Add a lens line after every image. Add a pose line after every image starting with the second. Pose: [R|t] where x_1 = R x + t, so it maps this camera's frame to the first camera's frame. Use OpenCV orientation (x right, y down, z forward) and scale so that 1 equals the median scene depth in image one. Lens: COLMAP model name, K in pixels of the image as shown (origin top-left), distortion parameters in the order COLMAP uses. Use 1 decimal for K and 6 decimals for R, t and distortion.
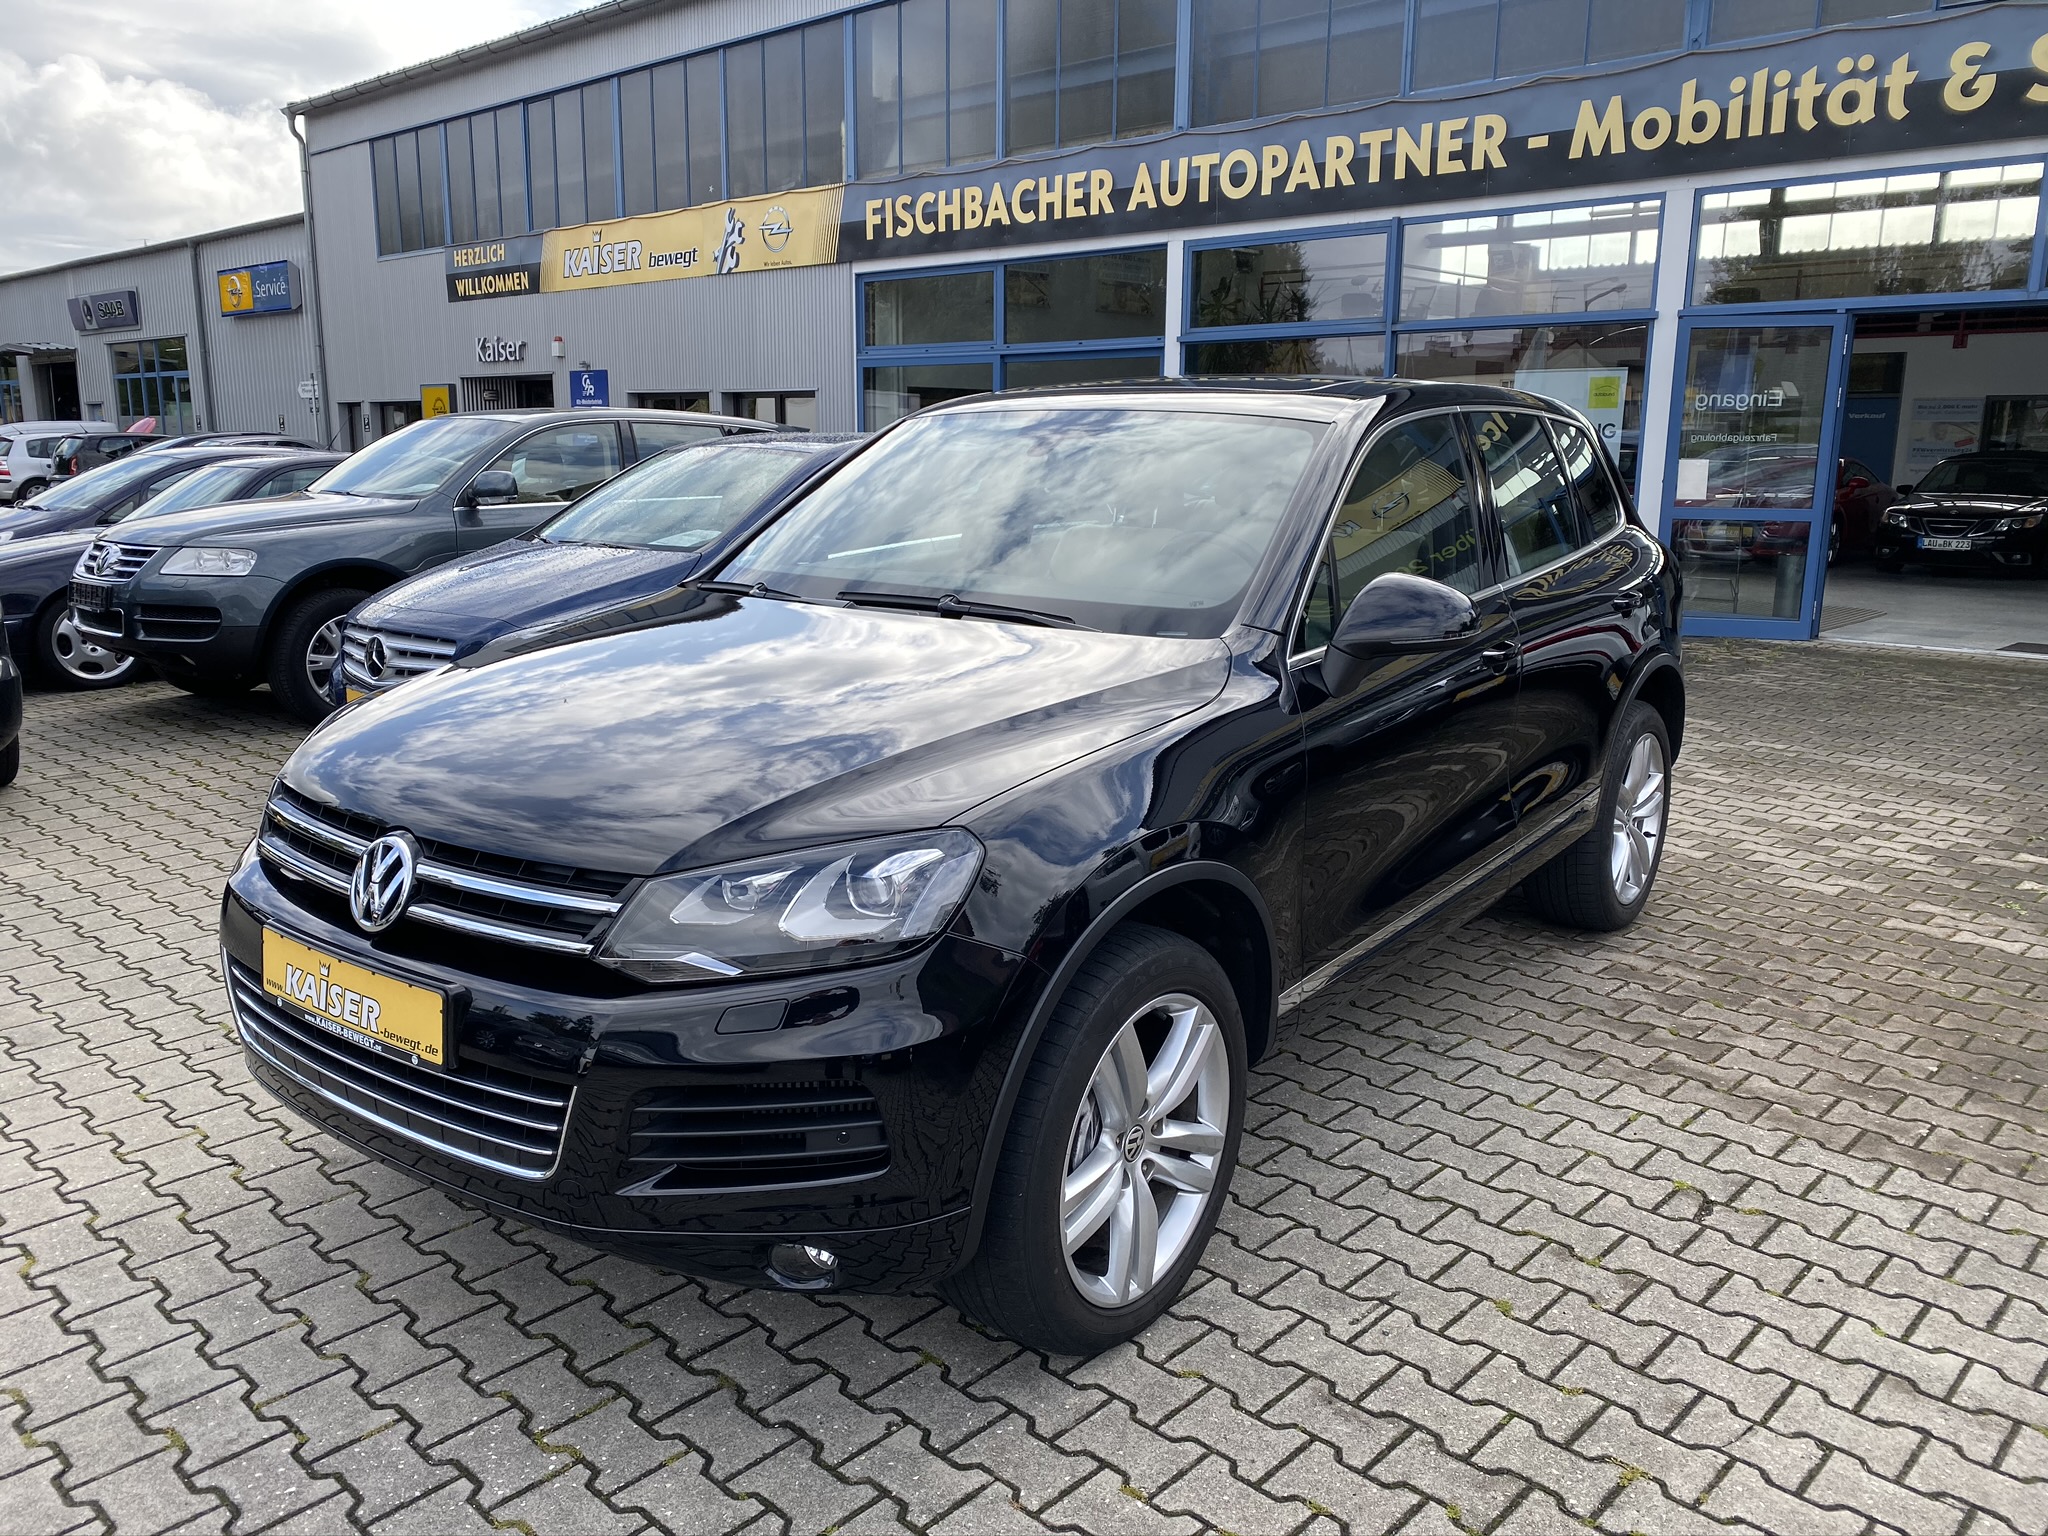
lens RADIAL K [[1574.0, 0, 1021.1], [0, 1574.0, 752.9], [0, 0, 1]] dist [0.016569, -0.007033]
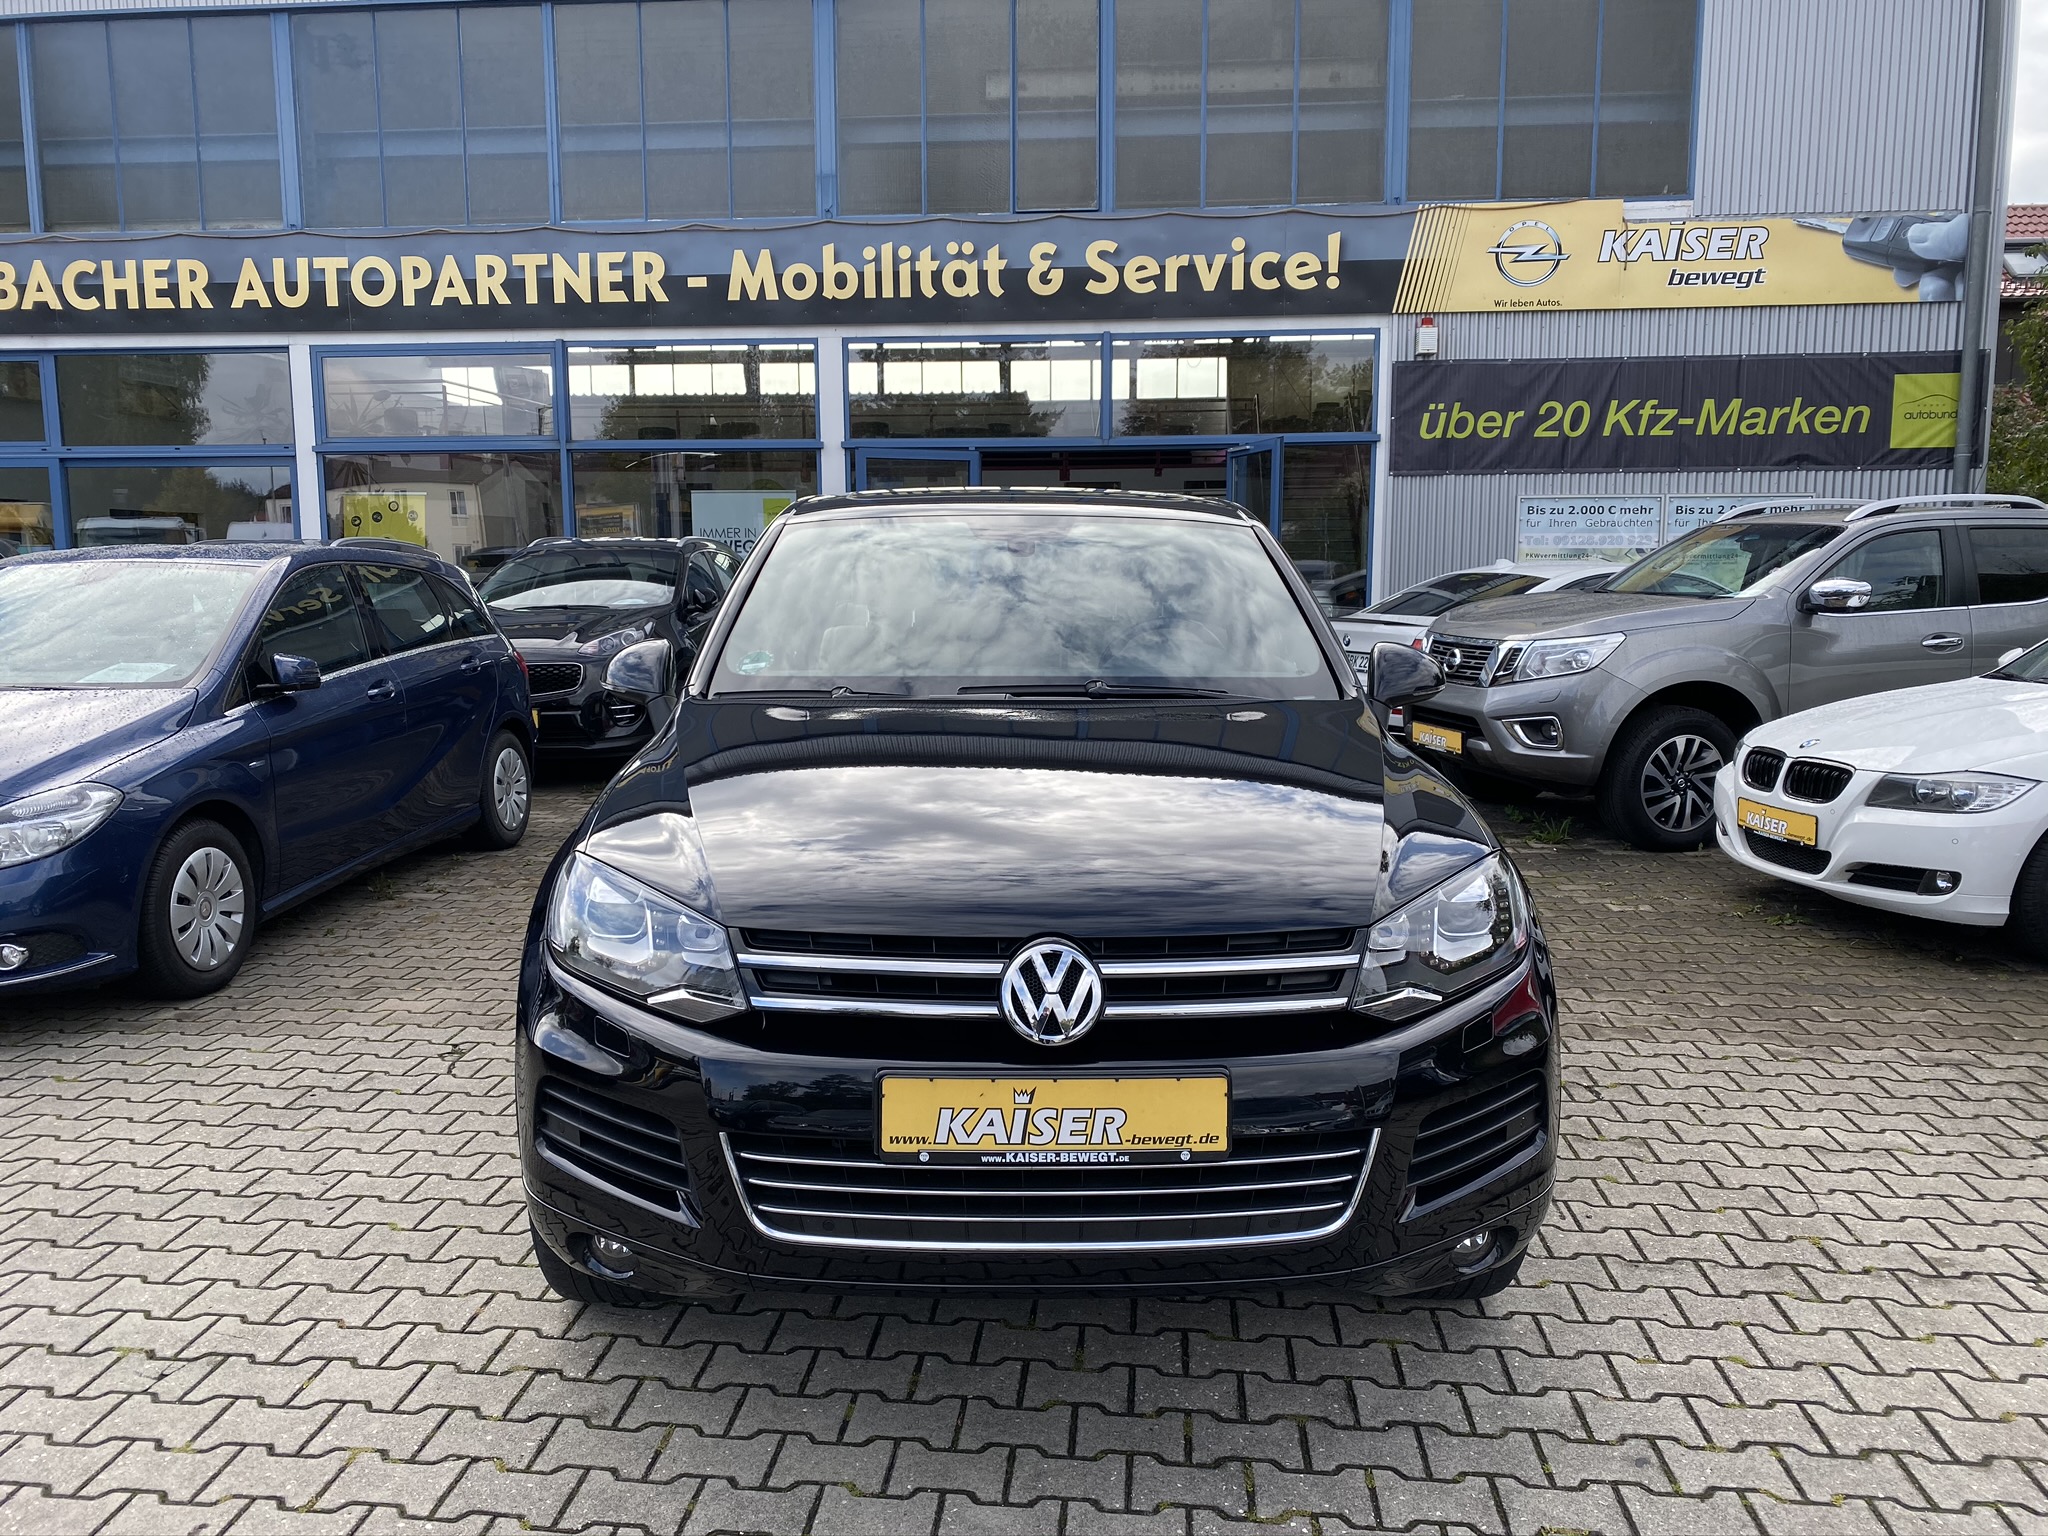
lens RADIAL K [[1557.6, 0, 1024.0], [0, 1557.6, 768.0], [0, 0, 1]] dist [0.009696, -0.001724]
pose [[0.784126, -0.091737, 0.613784, -0.203349], [0.130460, 0.991281, -0.018508, -0.007599], [-0.606734, 0.094587, 0.789257, 0.055025]]
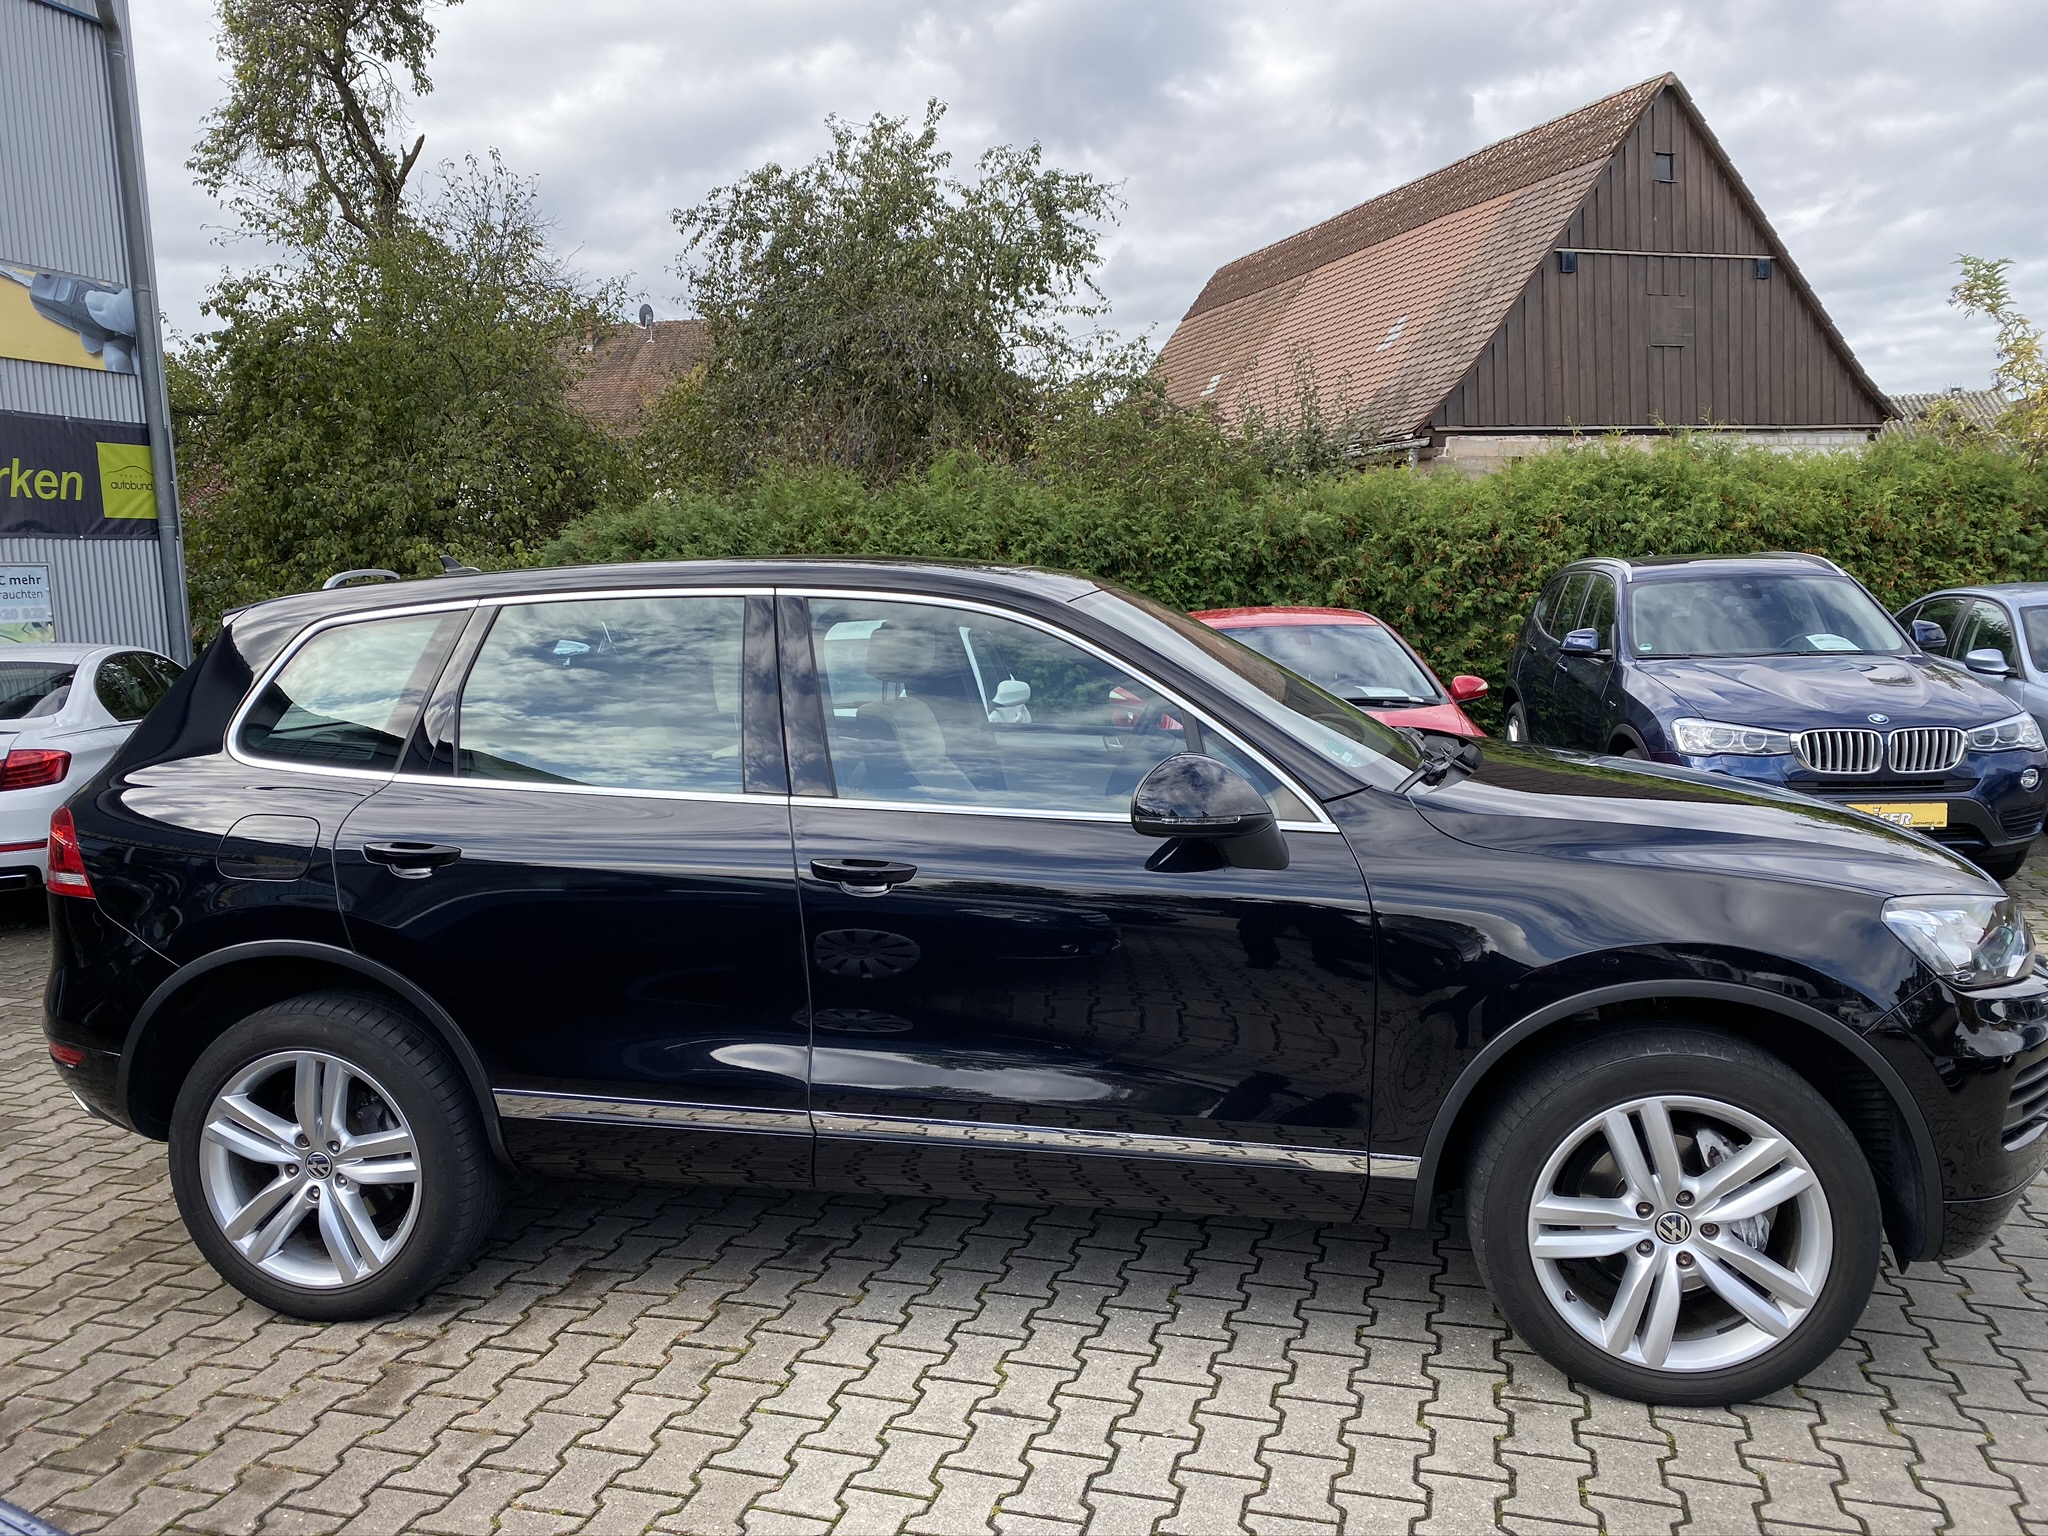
lens RADIAL K [[1540.9, 0, 1024.0], [0, 1540.9, 768.0], [0, 0, 1]] dist [-0.002351, -0.006439]
pose [[-0.456907, -0.102492, 0.883590, -0.270575], [0.201923, 0.955457, 0.215243, -0.109500], [-0.866293, 0.276764, -0.415859, 0.485717]]
